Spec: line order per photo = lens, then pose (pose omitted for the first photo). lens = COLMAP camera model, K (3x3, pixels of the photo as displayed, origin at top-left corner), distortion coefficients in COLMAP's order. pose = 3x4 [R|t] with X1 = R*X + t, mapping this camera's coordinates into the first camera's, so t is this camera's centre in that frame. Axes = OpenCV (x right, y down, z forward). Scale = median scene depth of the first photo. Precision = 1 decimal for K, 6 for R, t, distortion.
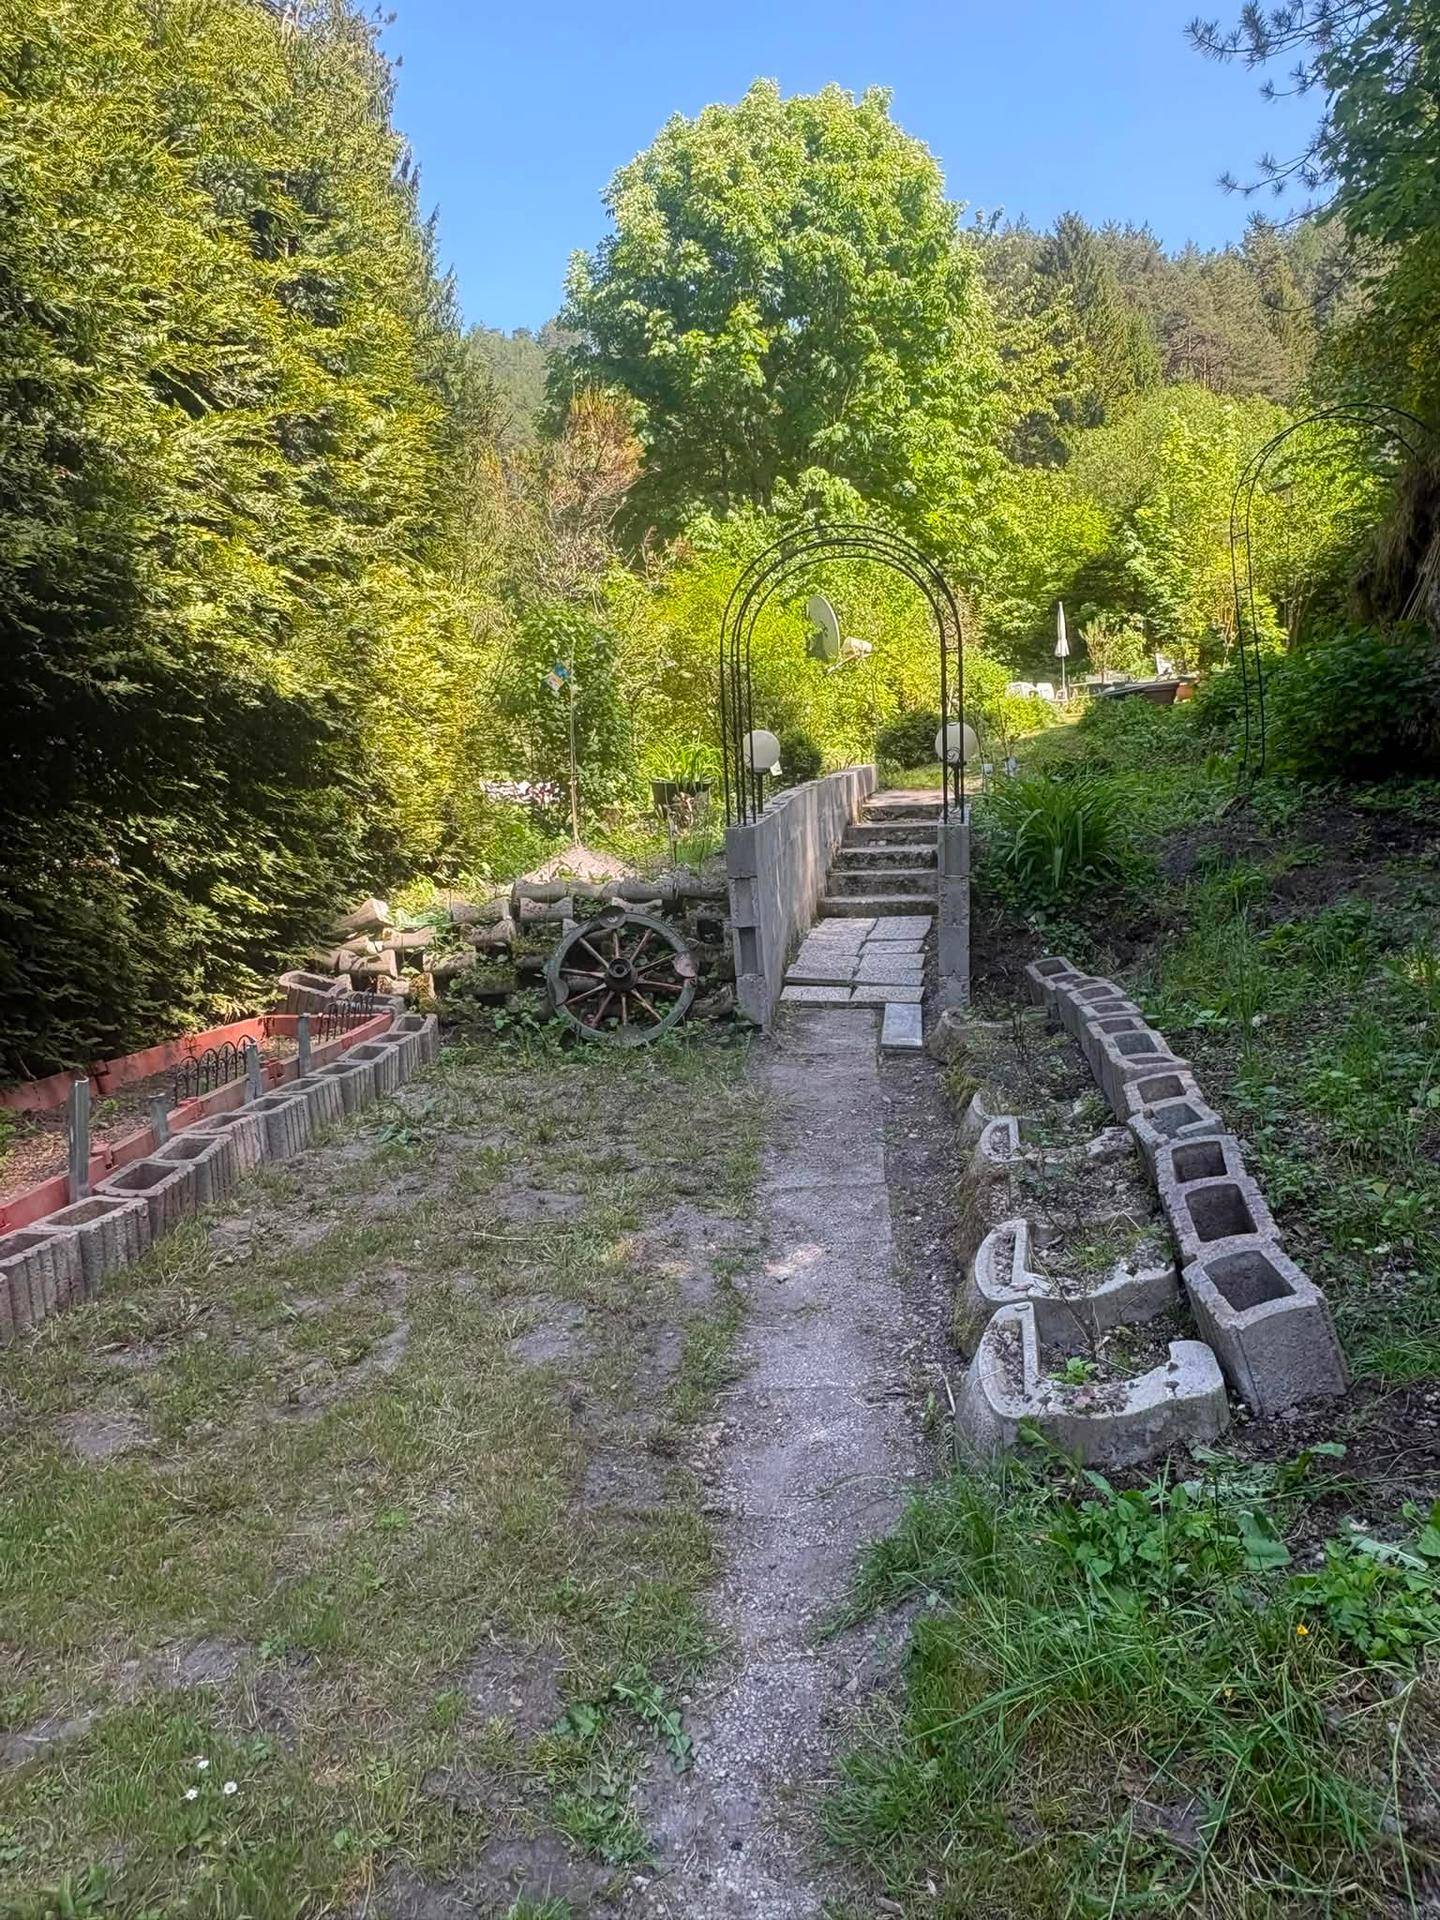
lens RADIAL K [[1369.4, 0, 720.0], [0, 1369.4, 960.0], [0, 0, 1]] dist [0.118851, -0.195295]
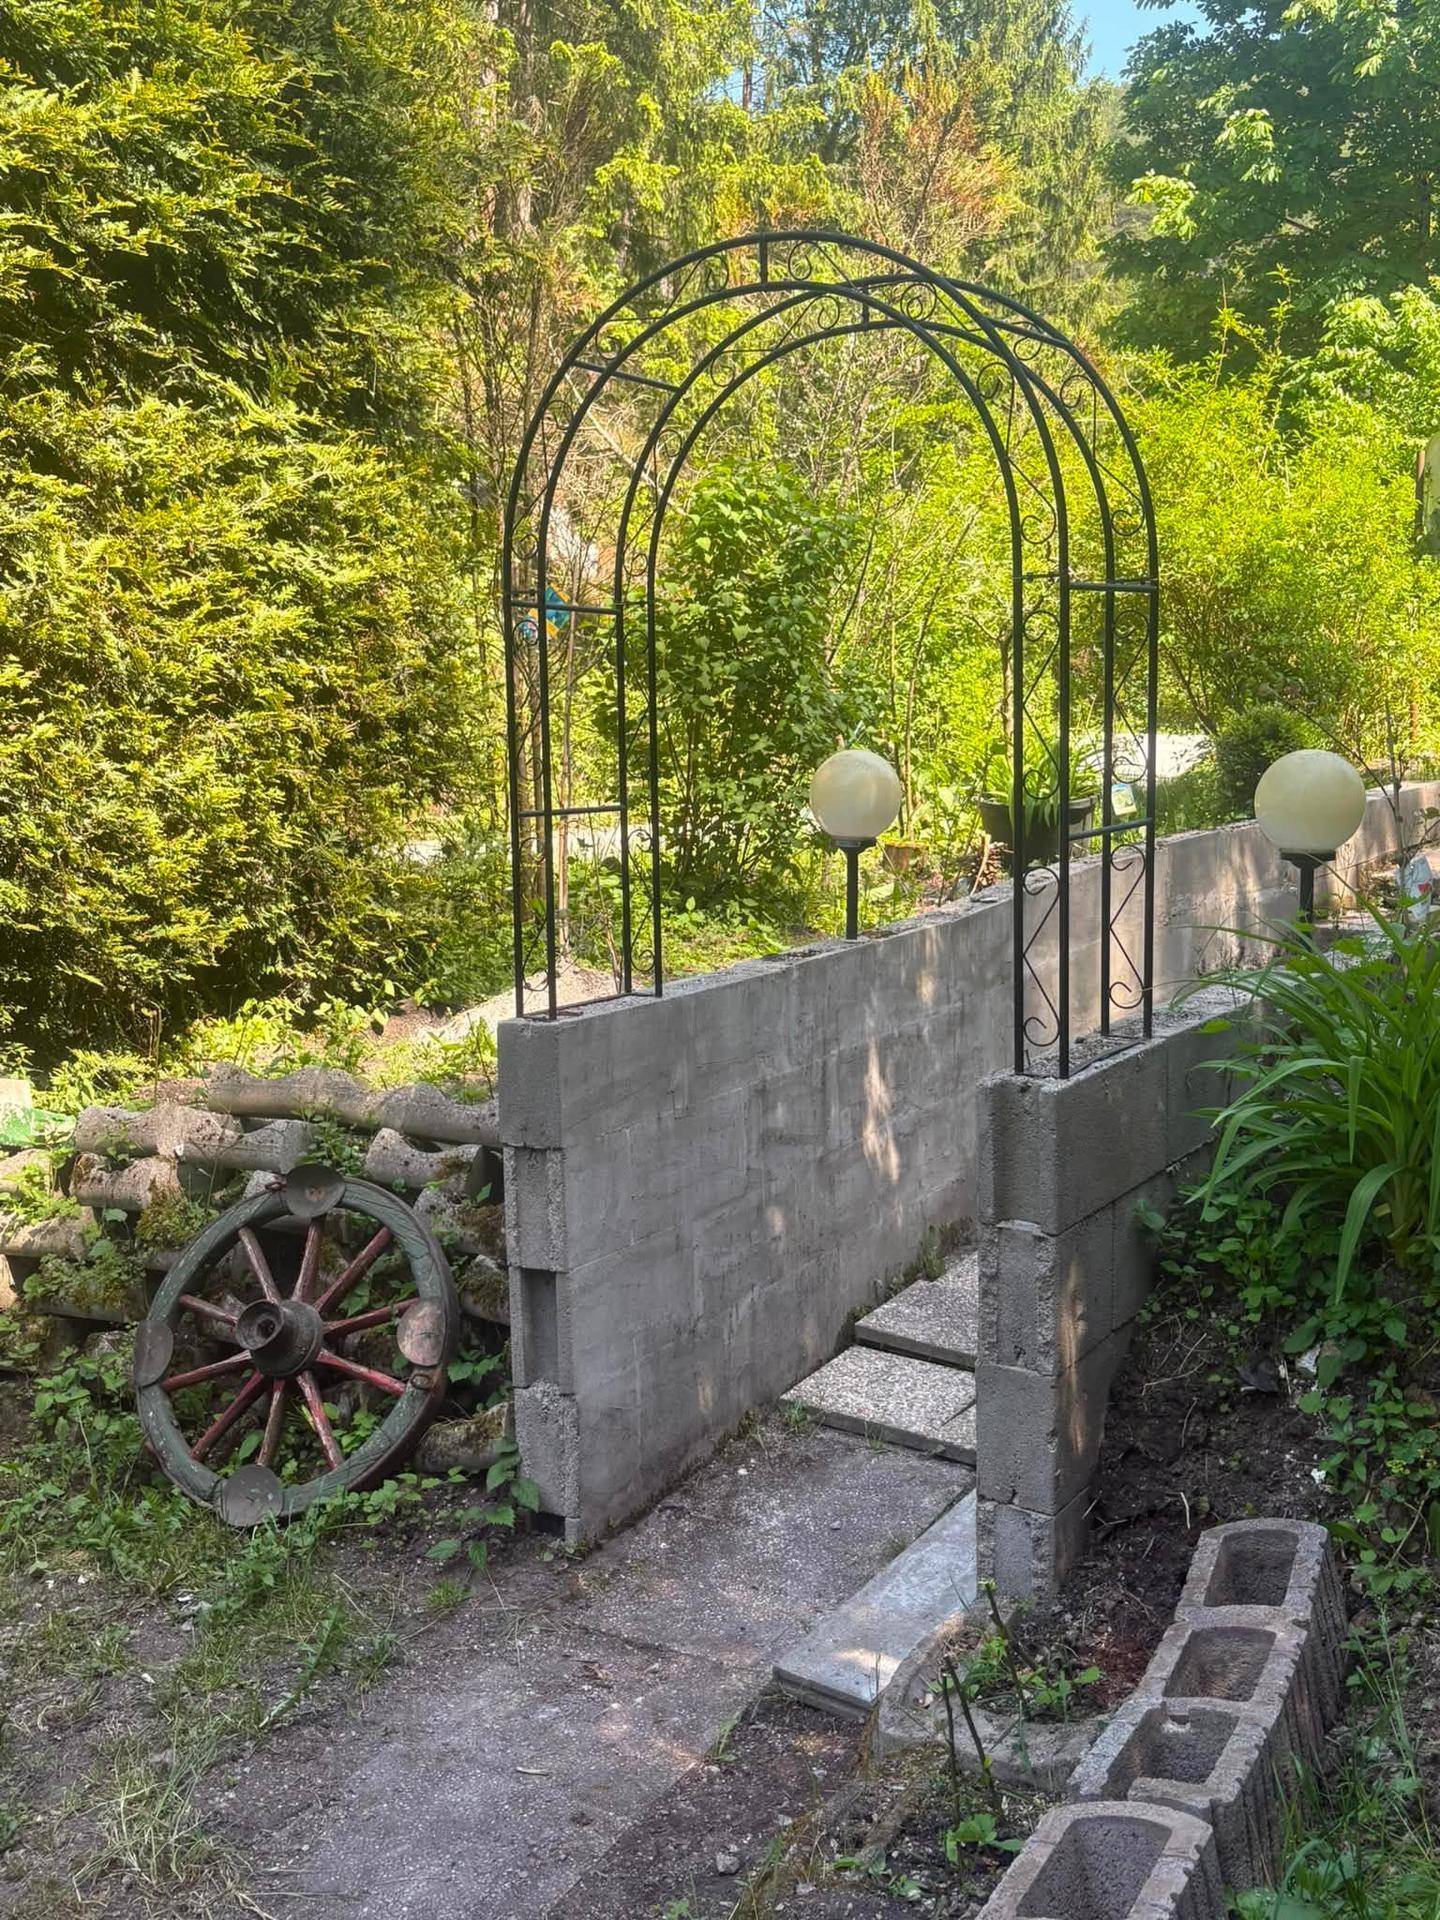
lens RADIAL K [[1977.3, 0, 720.0], [0, 1977.3, 960.0], [0, 0, 1]] dist [-0.002852, -0.006164]
pose [[0.899649, 0.085905, -0.428080, 0.290080], [-0.090947, 0.995818, 0.008703, -0.116920], [0.427037, 0.031103, 0.903699, 0.486893]]
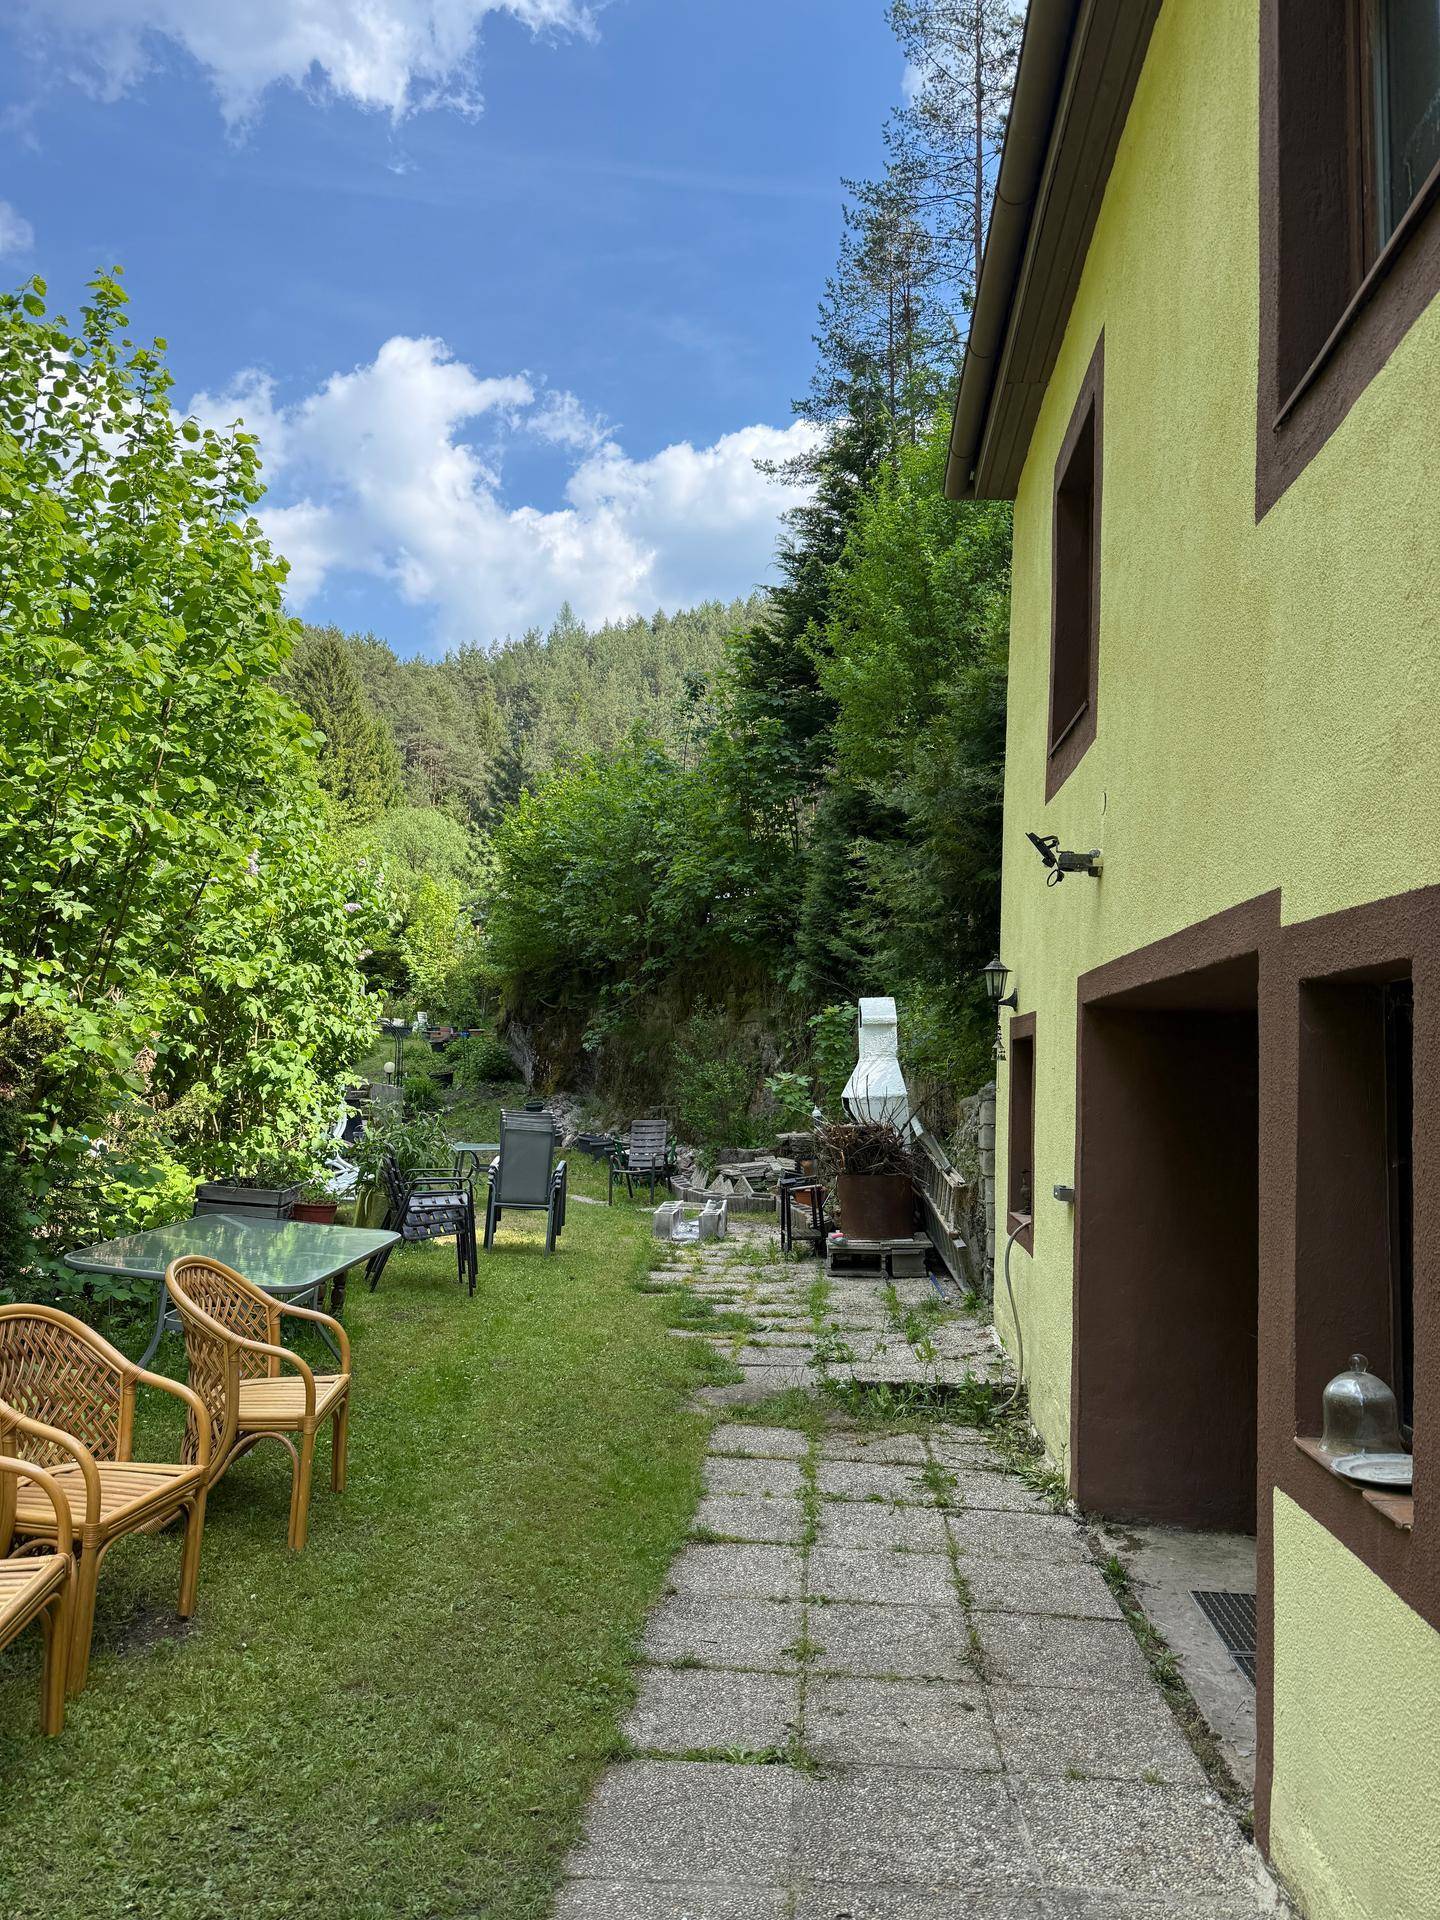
lens RADIAL K [[1369.4, 0, 720.0], [0, 1369.4, 960.0], [0, 0, 1]] dist [0.118851, -0.195295]
pose [[0.851605, 0.084862, 0.517270, -0.247446], [0.022893, 0.979845, -0.198441, 0.077080], [-0.523684, 0.180836, 0.832498, -0.630354]]
